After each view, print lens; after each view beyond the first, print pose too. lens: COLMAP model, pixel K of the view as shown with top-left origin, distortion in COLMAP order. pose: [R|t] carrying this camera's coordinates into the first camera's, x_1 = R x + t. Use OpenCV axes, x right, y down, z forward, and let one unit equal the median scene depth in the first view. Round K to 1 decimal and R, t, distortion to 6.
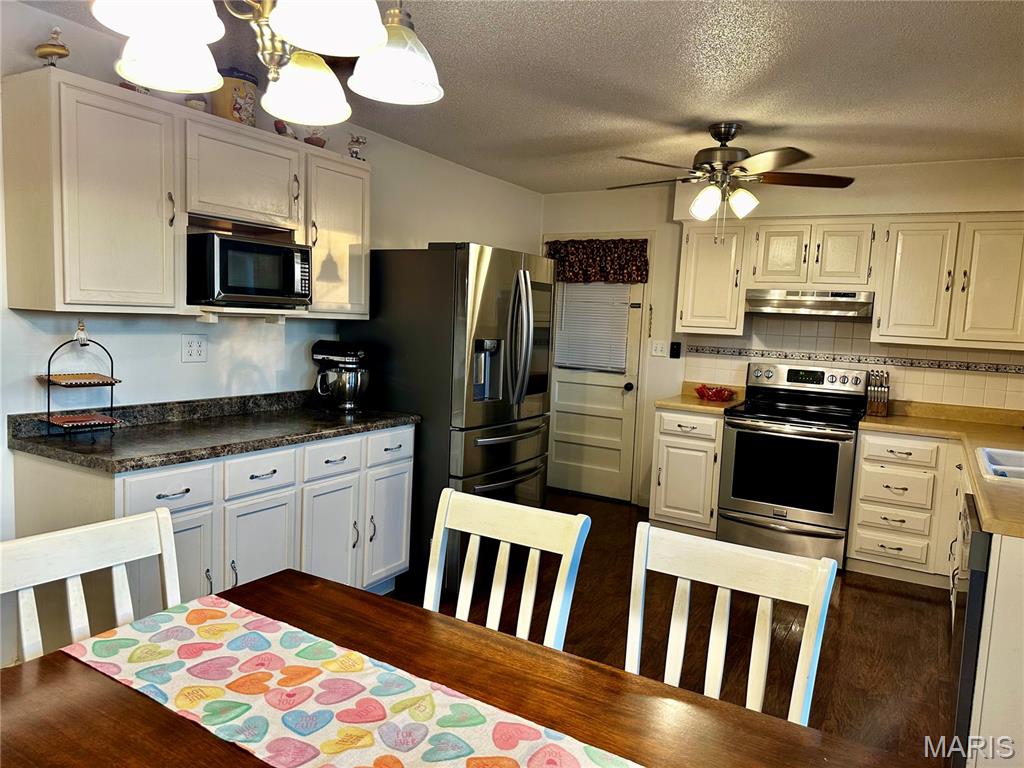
lens RADIAL K [[718.1, 0, 513.4], [0, 718.1, 386.3], [0, 0, 1]] dist [0.055773, -0.058937]
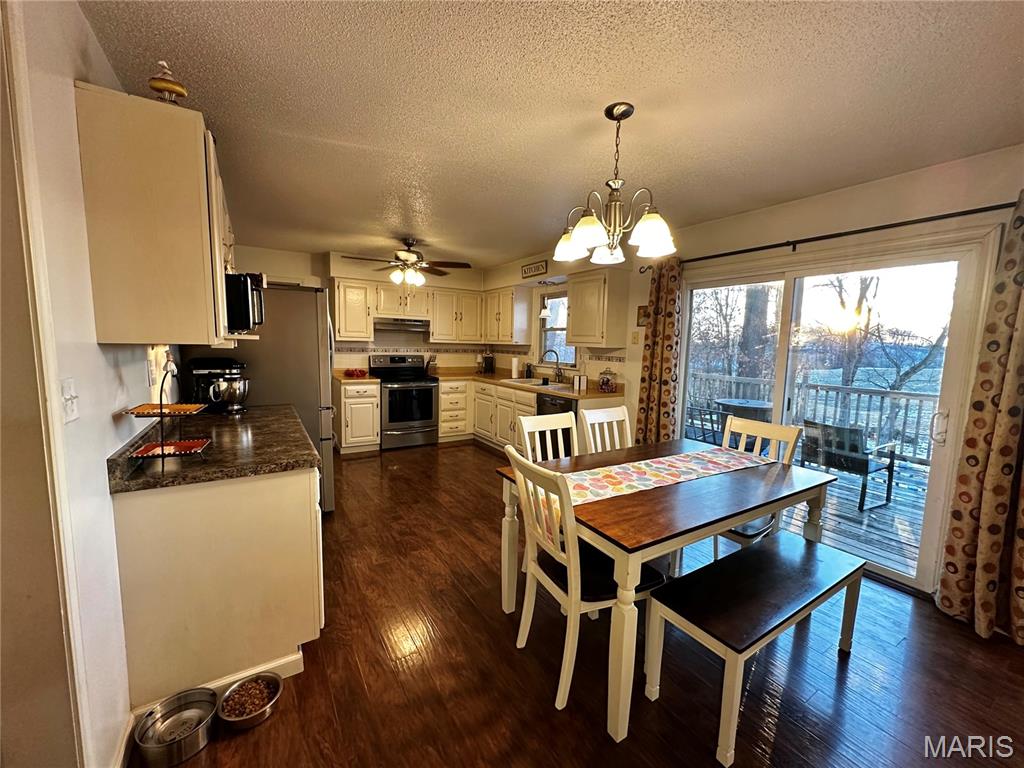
lens RADIAL K [[406.6, 0, 512.0], [0, 406.6, 384.0], [0, 0, 1]] dist [0.000139, 0.000300]
pose [[0.467960, -0.126410, 0.874662, -0.901832], [0.082101, 0.991655, 0.099393, -0.065770], [-0.879928, 0.025299, 0.474433, 0.305824]]
